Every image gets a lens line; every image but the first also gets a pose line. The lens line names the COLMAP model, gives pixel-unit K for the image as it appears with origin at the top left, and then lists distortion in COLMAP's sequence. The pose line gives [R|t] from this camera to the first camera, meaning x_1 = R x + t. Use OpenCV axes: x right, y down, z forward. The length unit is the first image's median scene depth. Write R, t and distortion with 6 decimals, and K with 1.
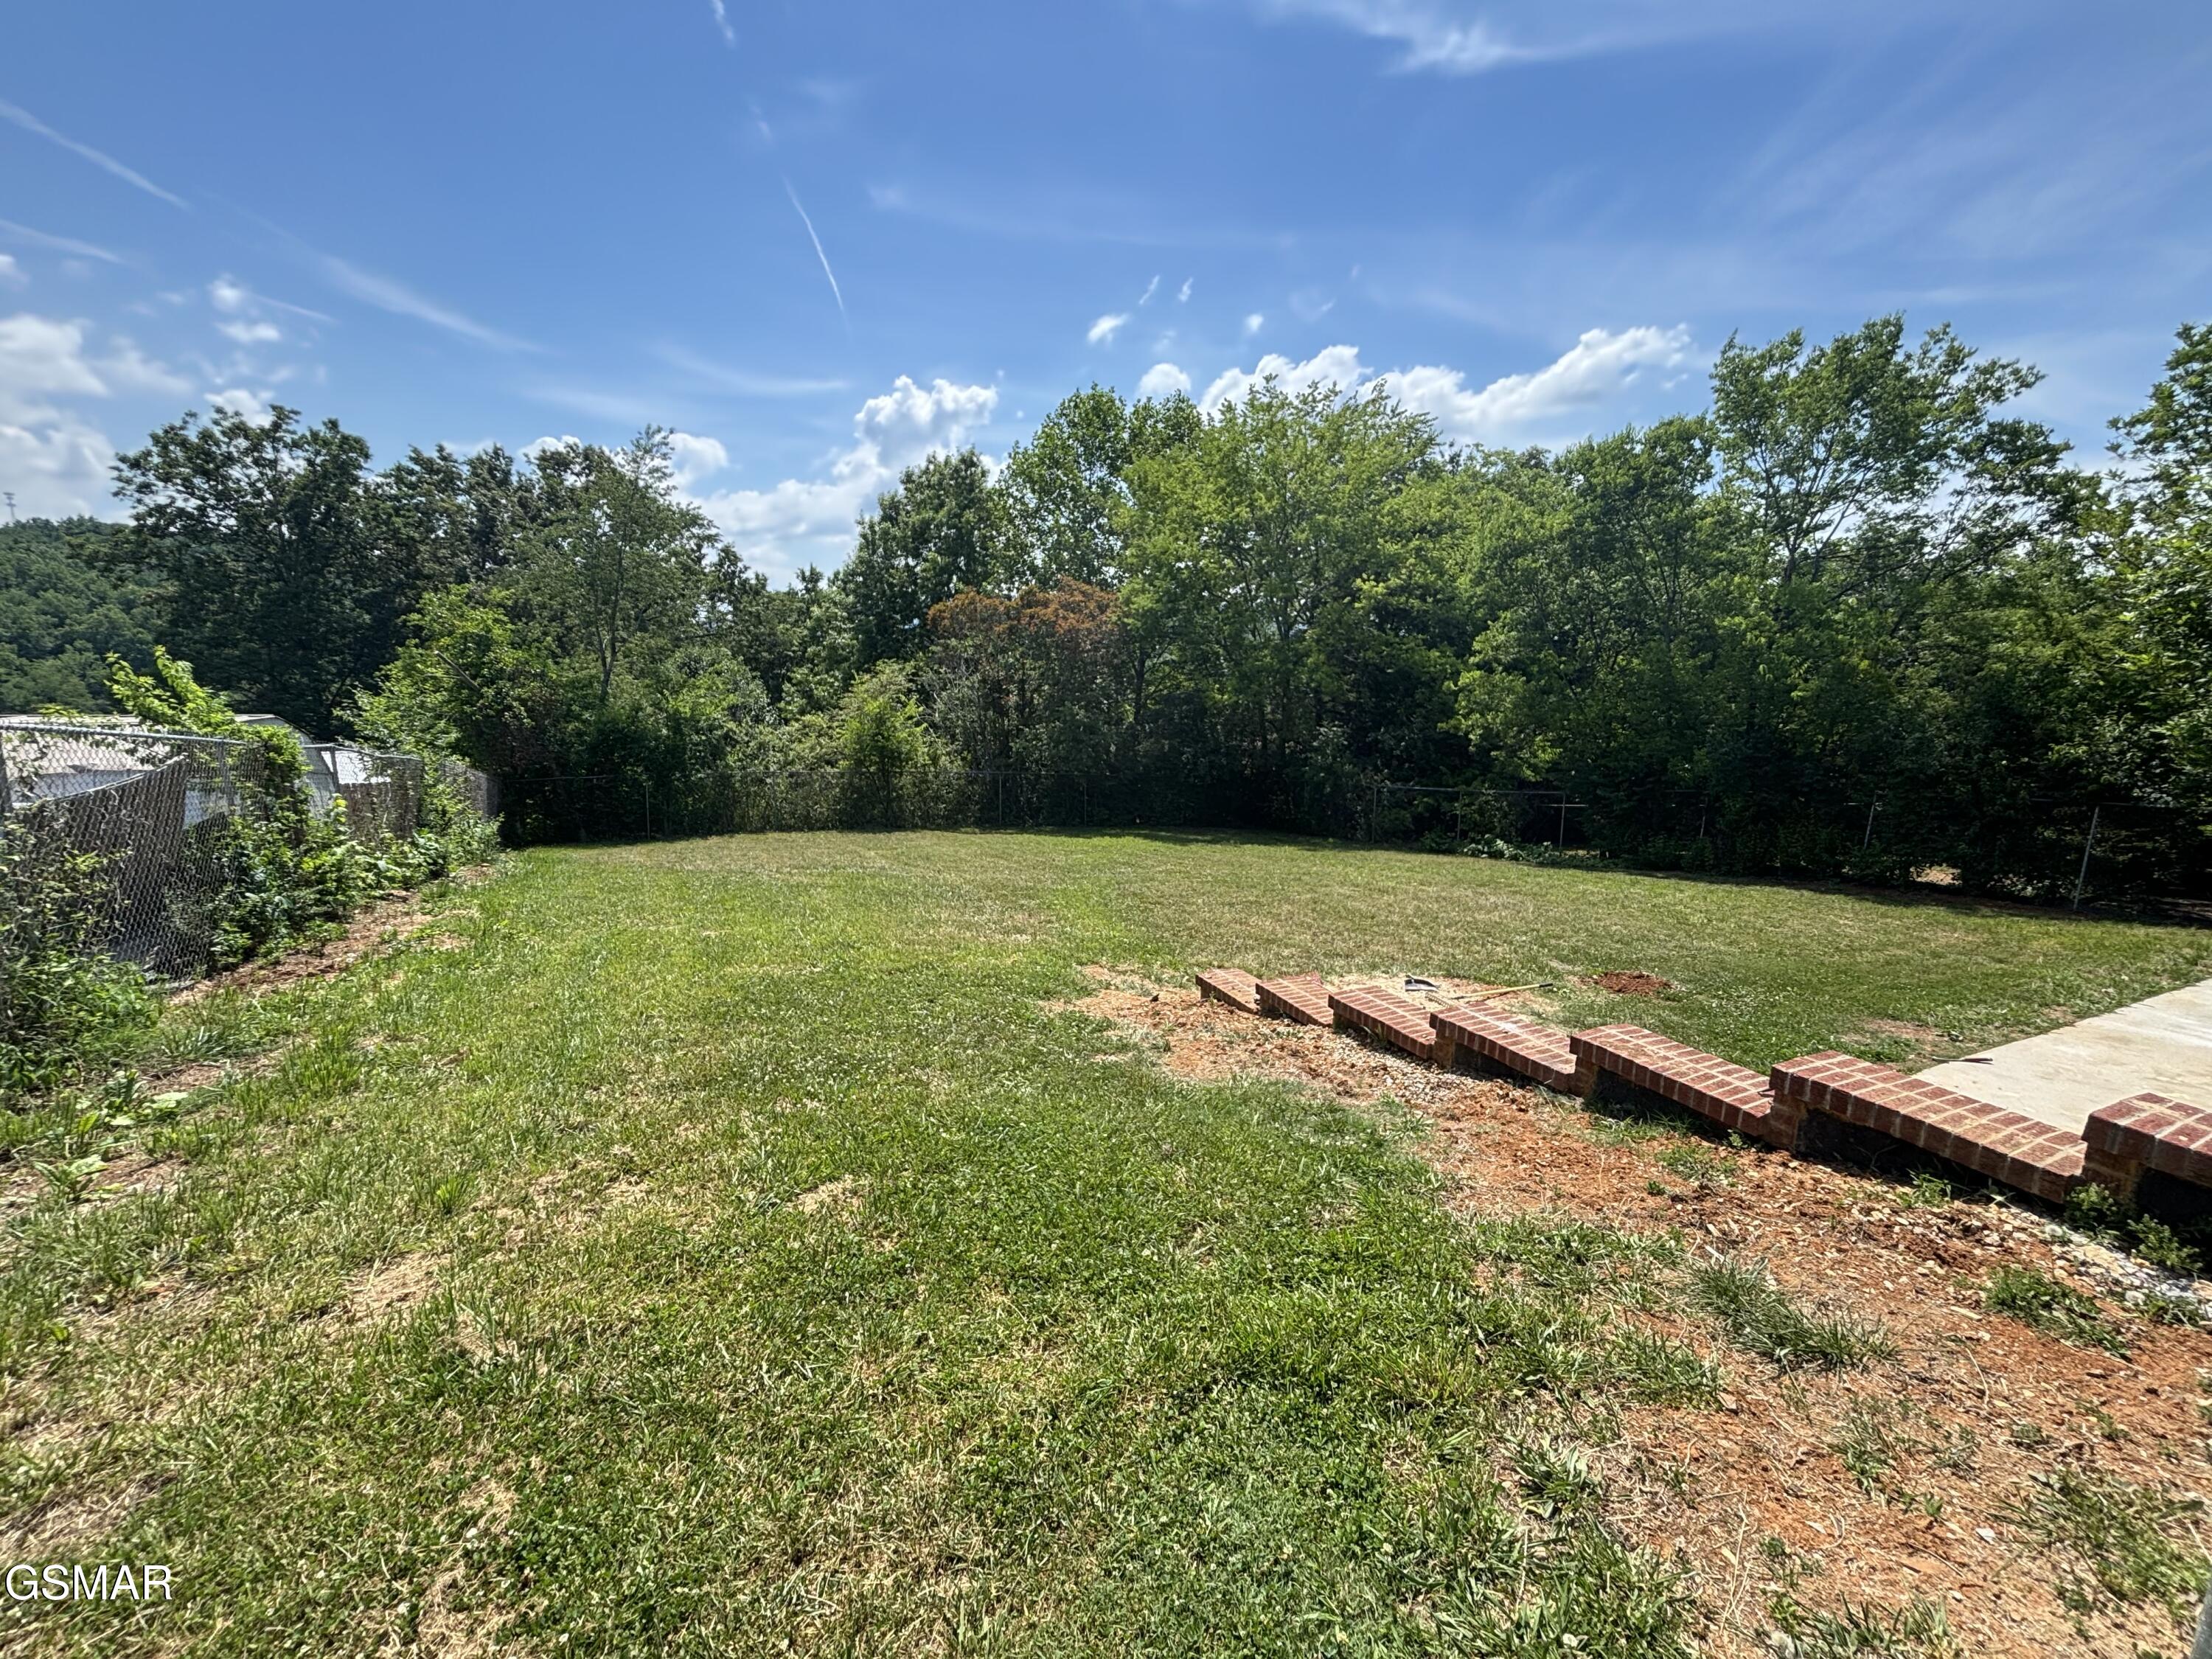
lens RADIAL K [[895.8, 0, 1111.0], [0, 895.8, 825.8], [0, 0, 1]] dist [0.007848, -0.001825]
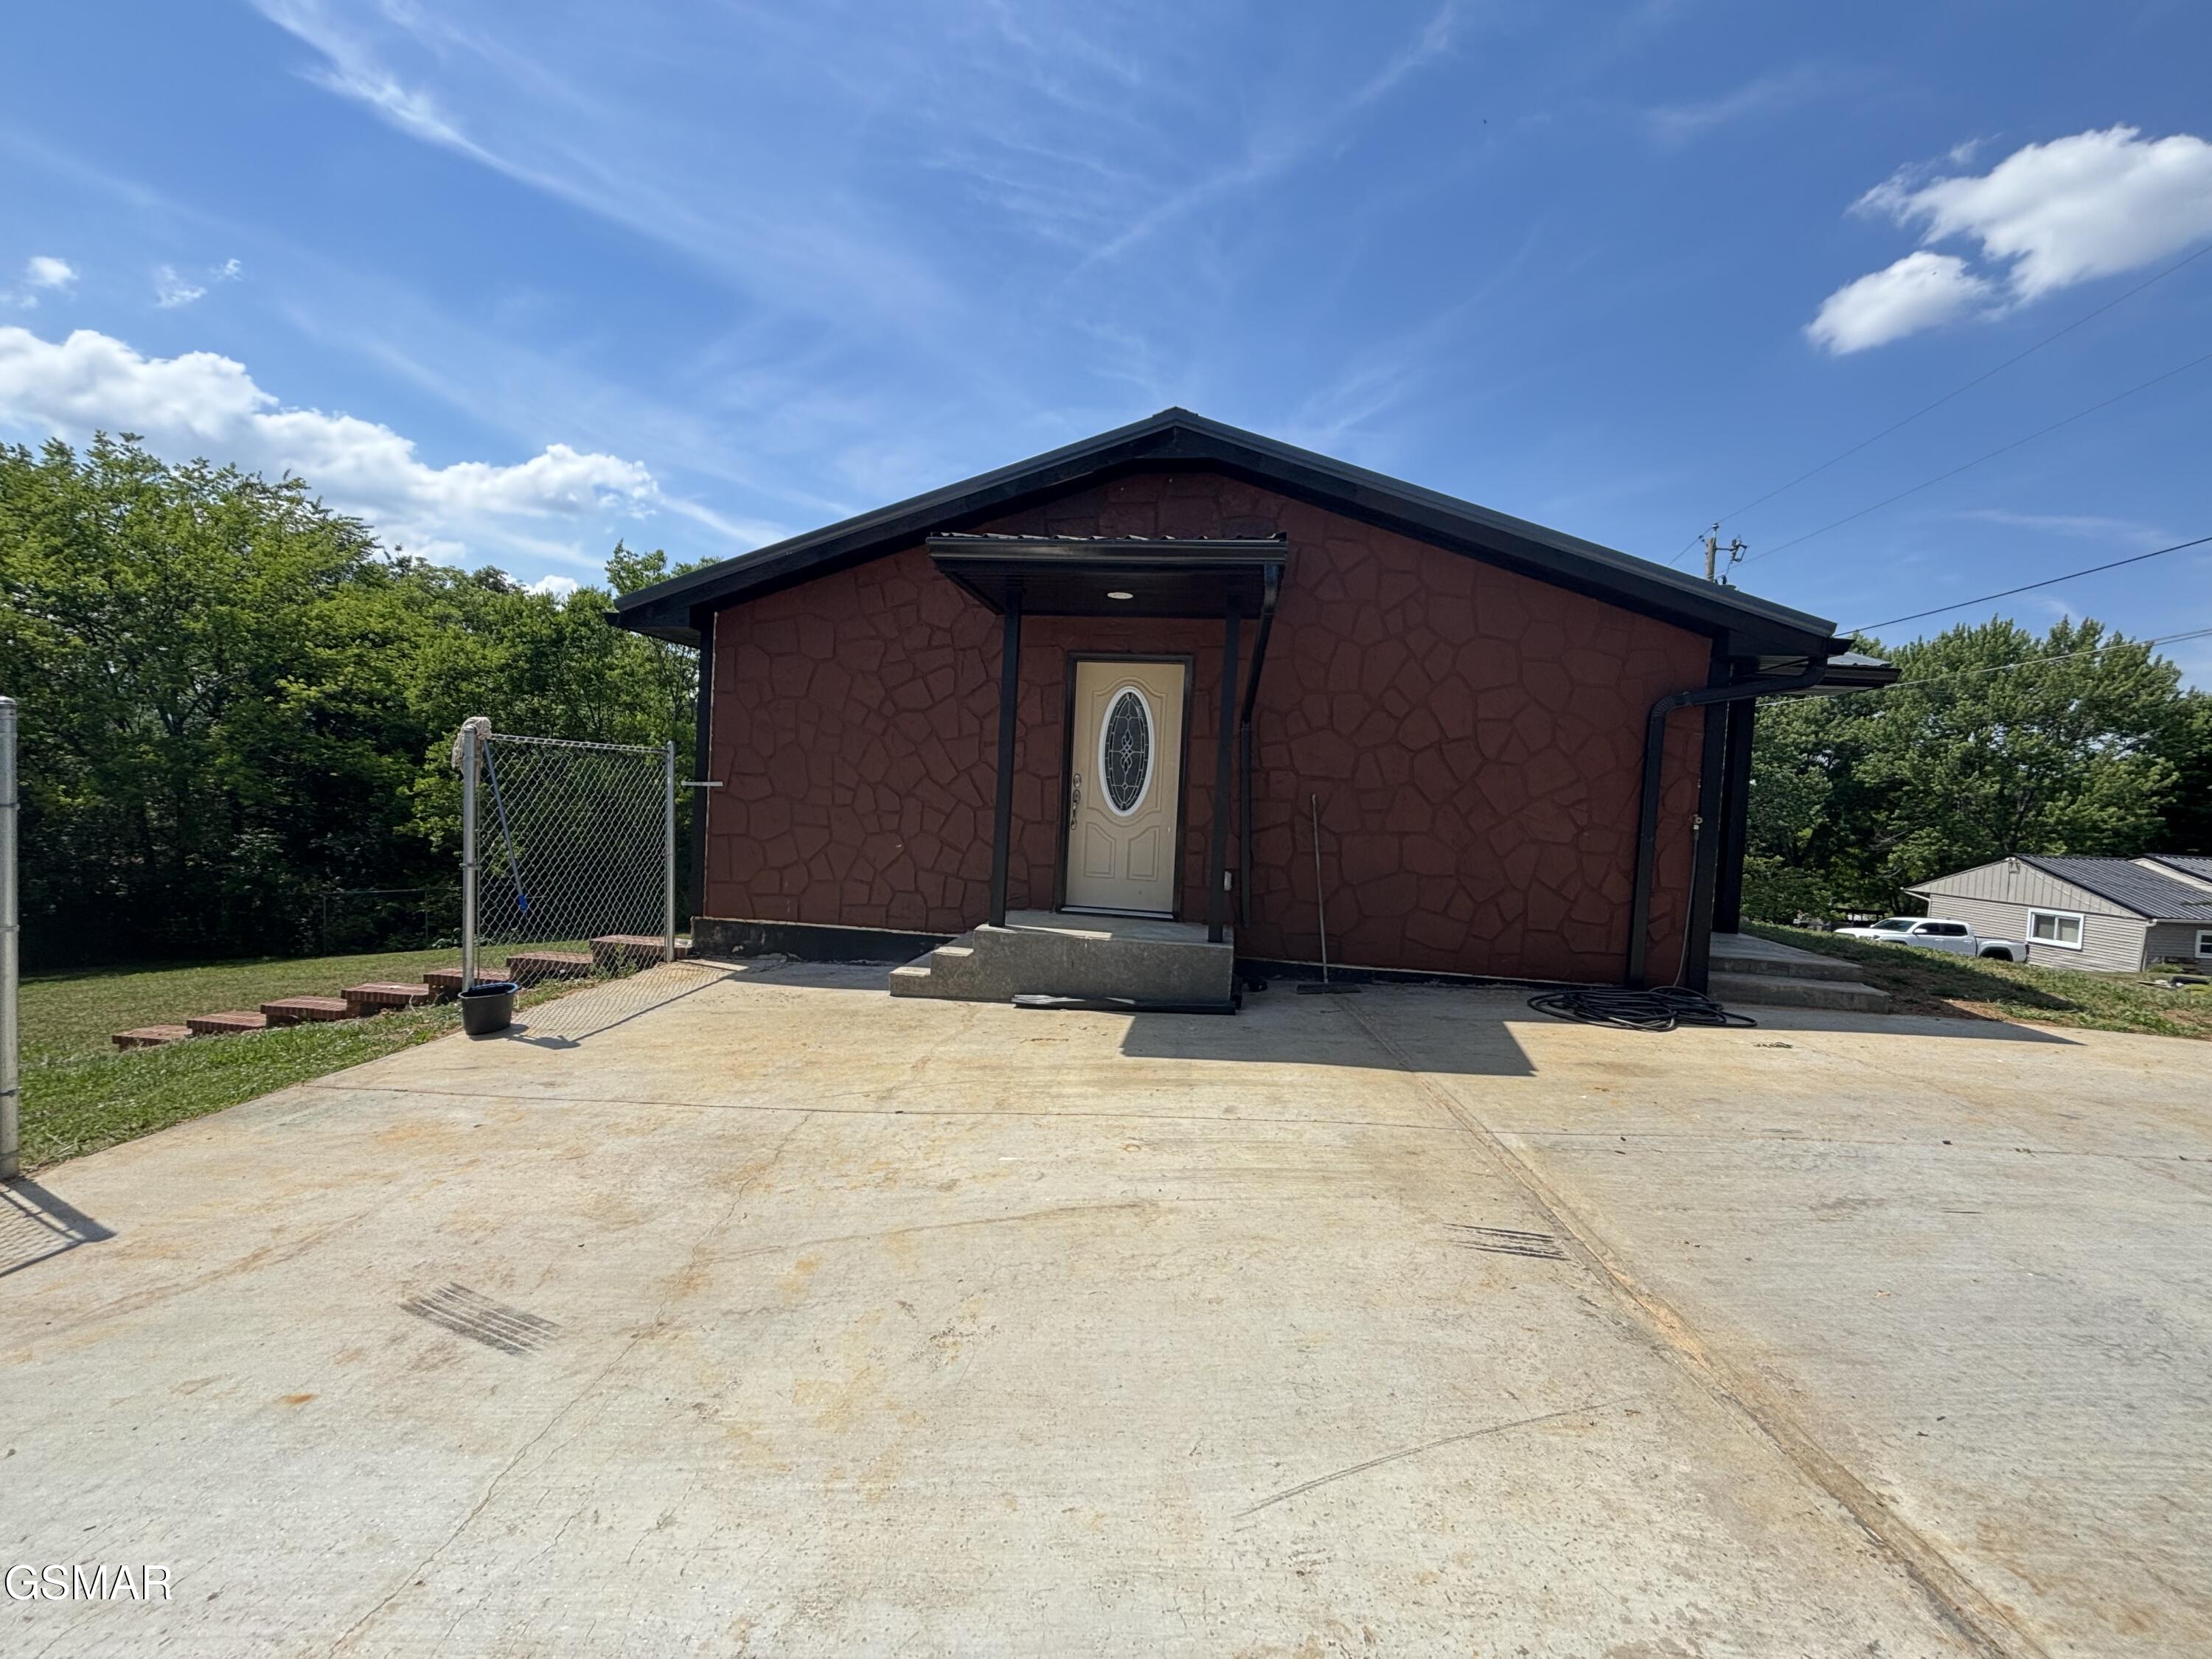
lens RADIAL K [[895.8, 0, 1107.9], [0, 895.8, 820.3], [0, 0, 1]] dist [0.007848, -0.001825]
pose [[0.550999, -0.023833, 0.834165, -0.038719], [0.119887, 0.991484, -0.050862, 0.025008], [-0.825849, 0.128030, 0.549164, -0.210157]]
